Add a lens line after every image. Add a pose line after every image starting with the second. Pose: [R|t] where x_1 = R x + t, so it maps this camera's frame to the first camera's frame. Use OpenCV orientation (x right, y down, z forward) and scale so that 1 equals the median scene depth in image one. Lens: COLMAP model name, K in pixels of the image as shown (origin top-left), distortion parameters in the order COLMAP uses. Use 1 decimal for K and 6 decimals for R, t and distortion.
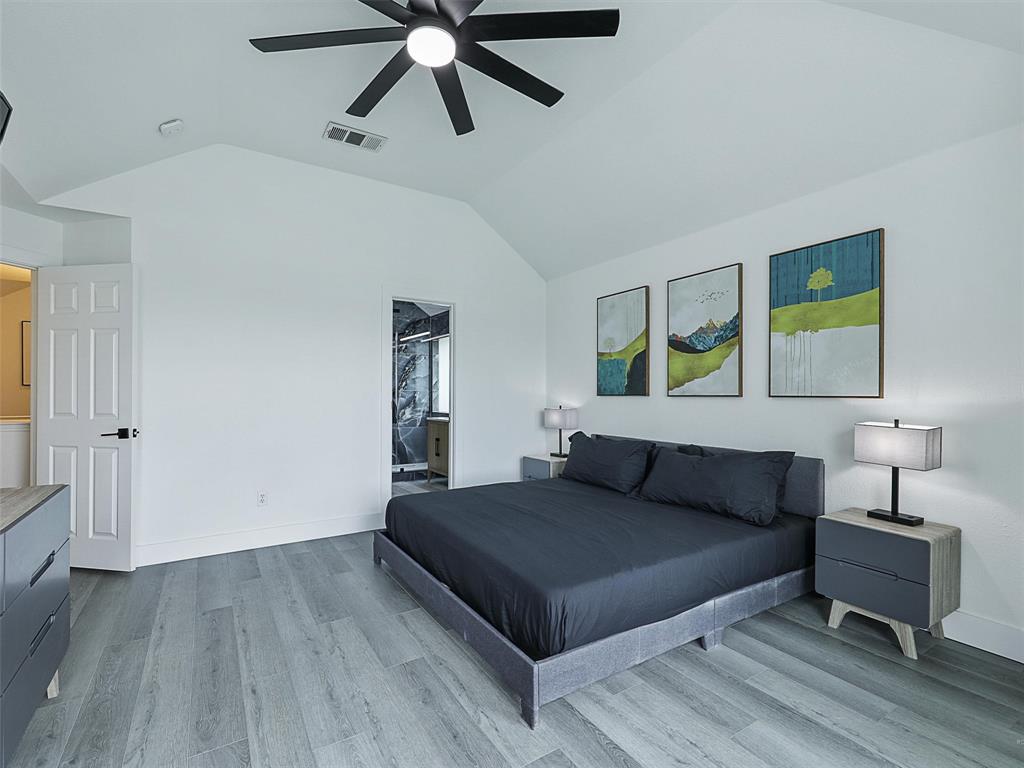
lens RADIAL K [[549.4, 0, 512.0], [0, 549.4, 384.0], [0, 0, 1]] dist [-0.001386, -0.000156]
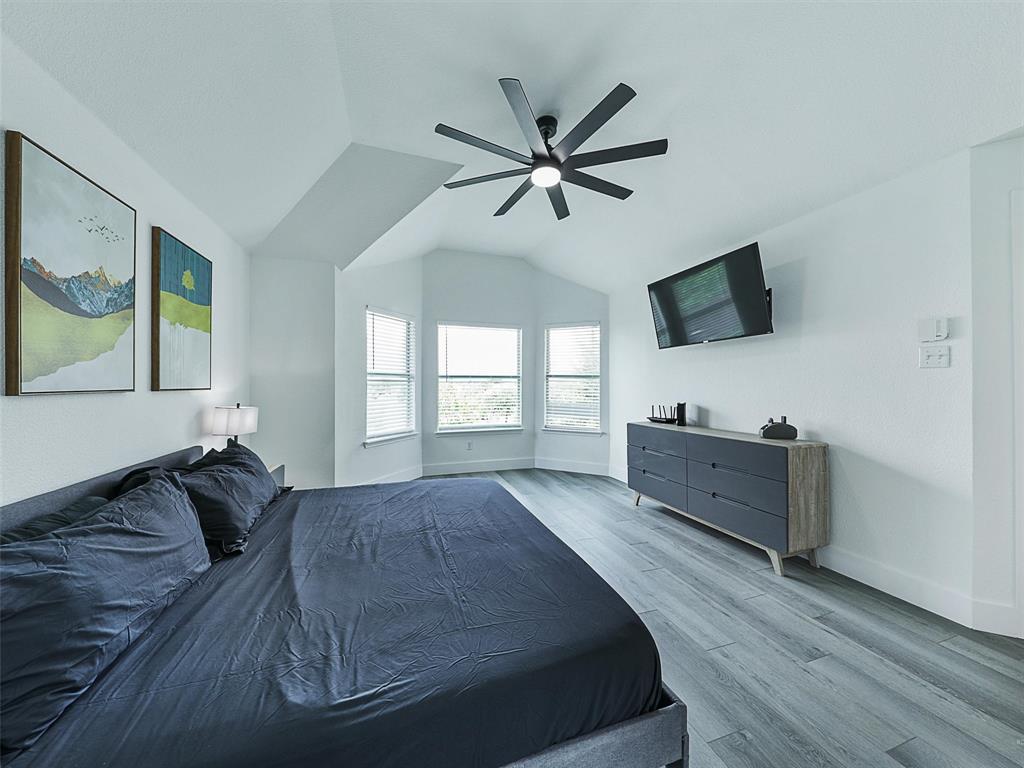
lens RADIAL K [[549.4, 0, 512.0], [0, 549.4, 384.0], [0, 0, 1]] dist [-0.001386, -0.000156]
pose [[-0.980929, -0.000144, 0.194369, -0.251287], [-0.003528, 0.999848, -0.017065, 0.026438], [-0.194337, -0.017425, -0.980780, 1.827516]]
